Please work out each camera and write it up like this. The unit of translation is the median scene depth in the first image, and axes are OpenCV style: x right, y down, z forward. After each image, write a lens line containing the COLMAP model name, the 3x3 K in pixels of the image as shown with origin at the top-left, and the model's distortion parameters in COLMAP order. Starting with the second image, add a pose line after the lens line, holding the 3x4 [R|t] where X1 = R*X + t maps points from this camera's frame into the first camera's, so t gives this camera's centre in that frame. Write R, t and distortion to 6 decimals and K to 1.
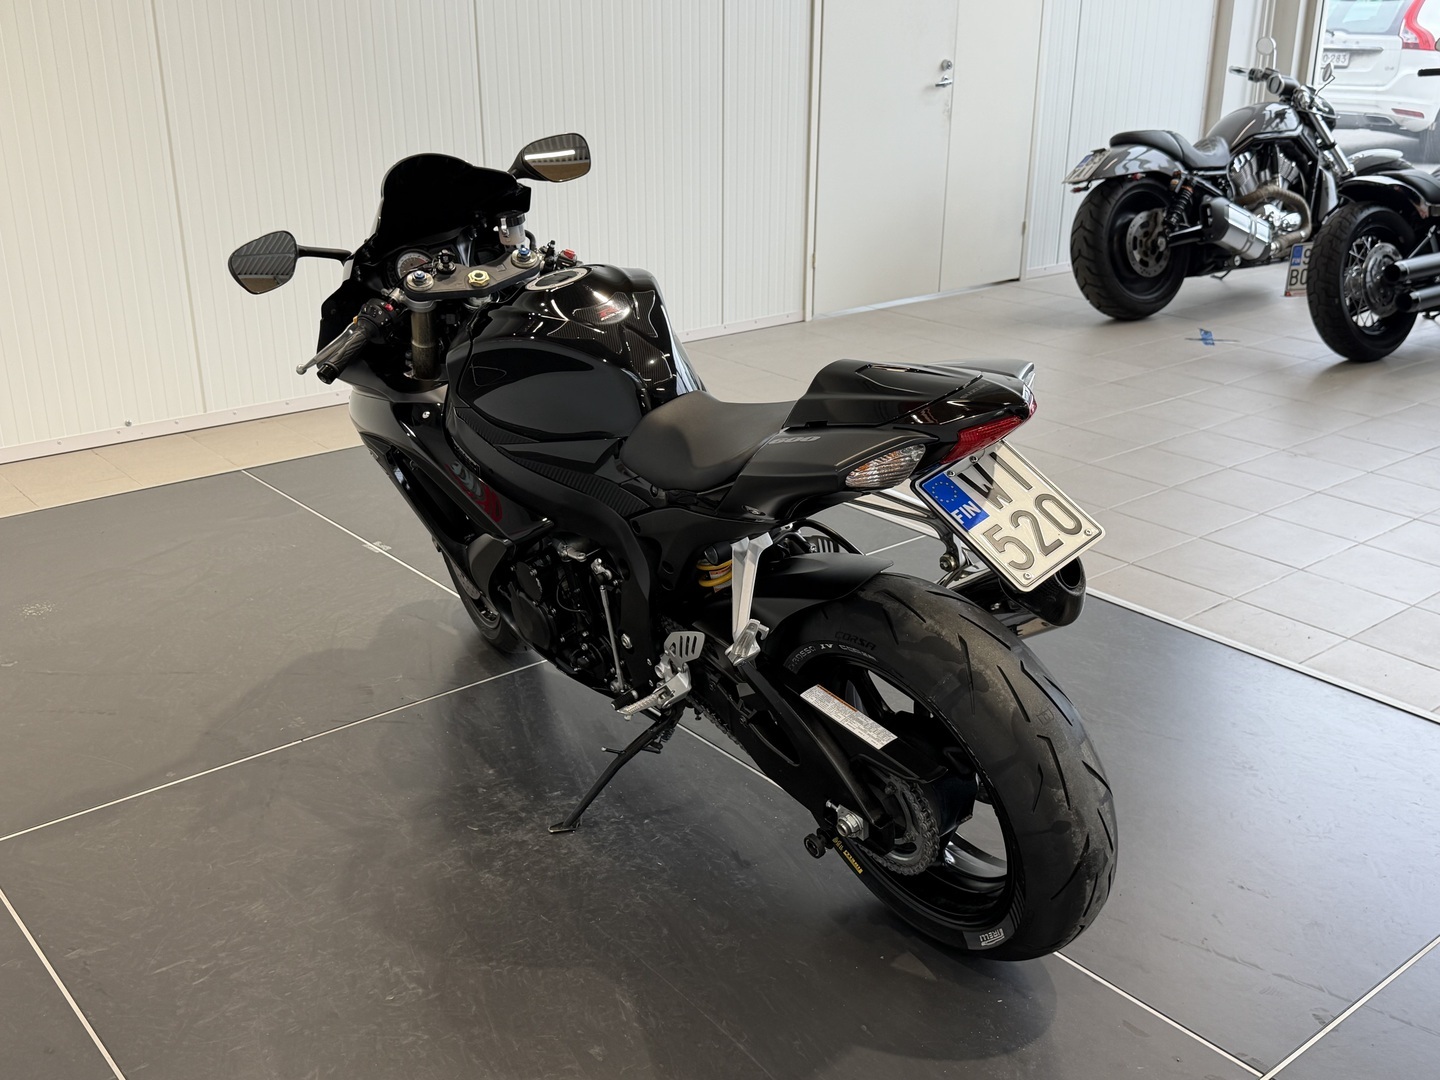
lens RADIAL K [[1473.2, 0, 720.0], [0, 1473.2, 540.0], [0, 0, 1]] dist [0.207625, -0.511418]
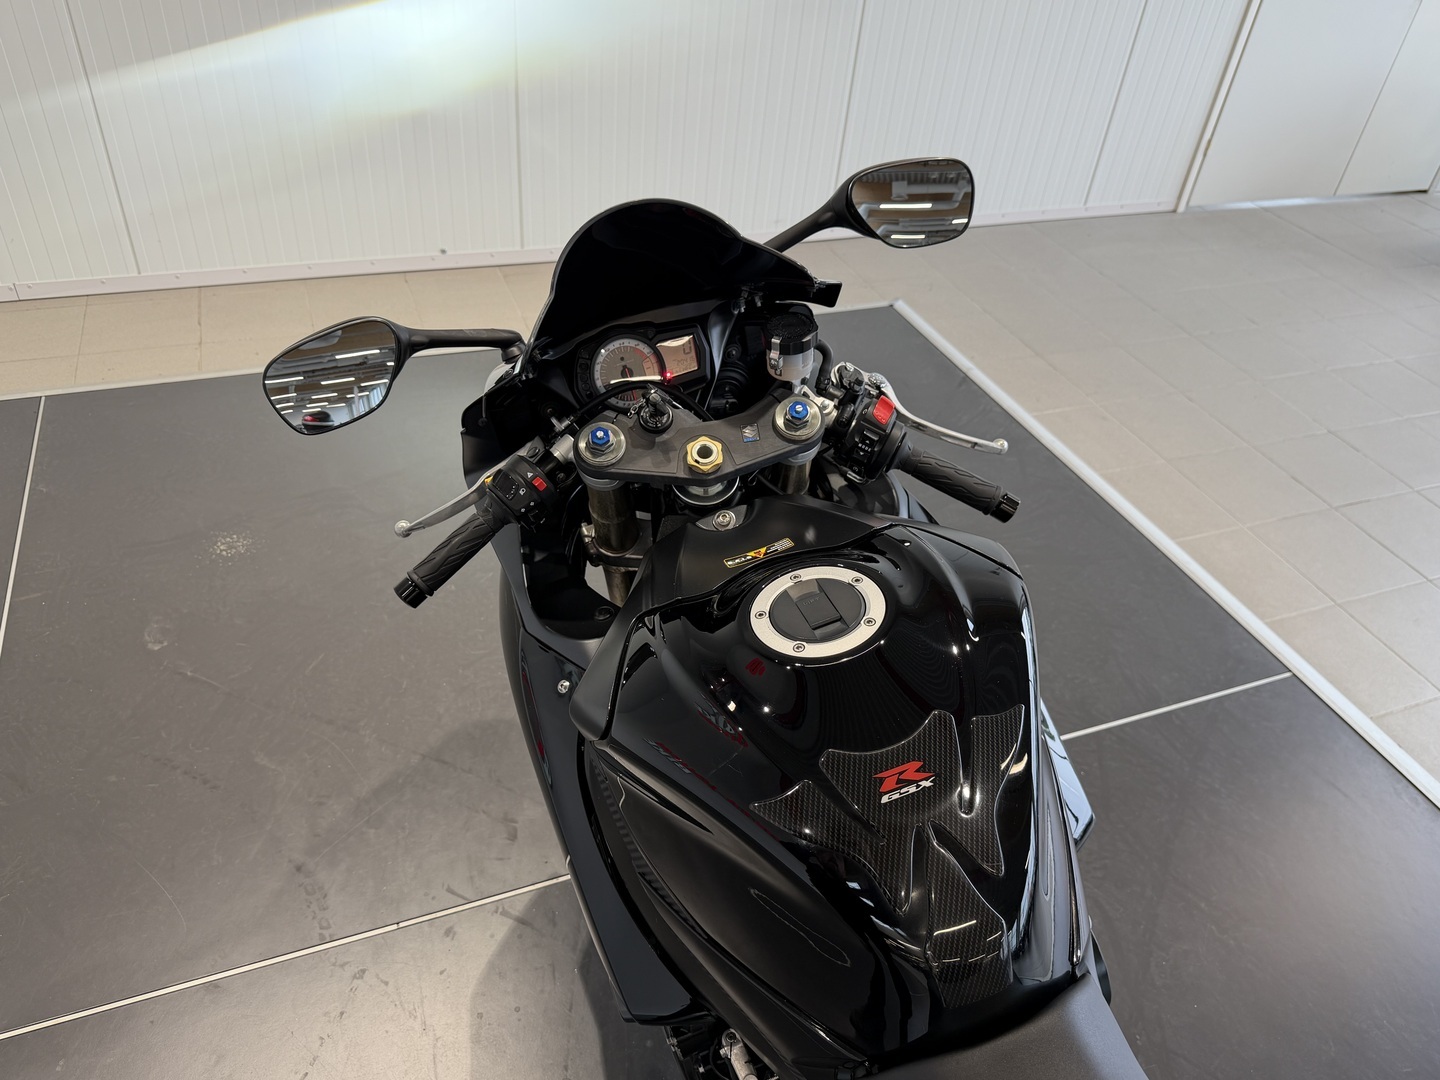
lens RADIAL K [[1068.1, 0, 715.1], [0, 1068.1, 532.1], [0, 0, 1]] dist [0.045891, -0.068858]
pose [[0.947074, 0.251311, -0.199732, -0.070313], [-0.184585, 0.935373, 0.301673, -0.261458], [0.262638, -0.248839, 0.932256, 0.608128]]
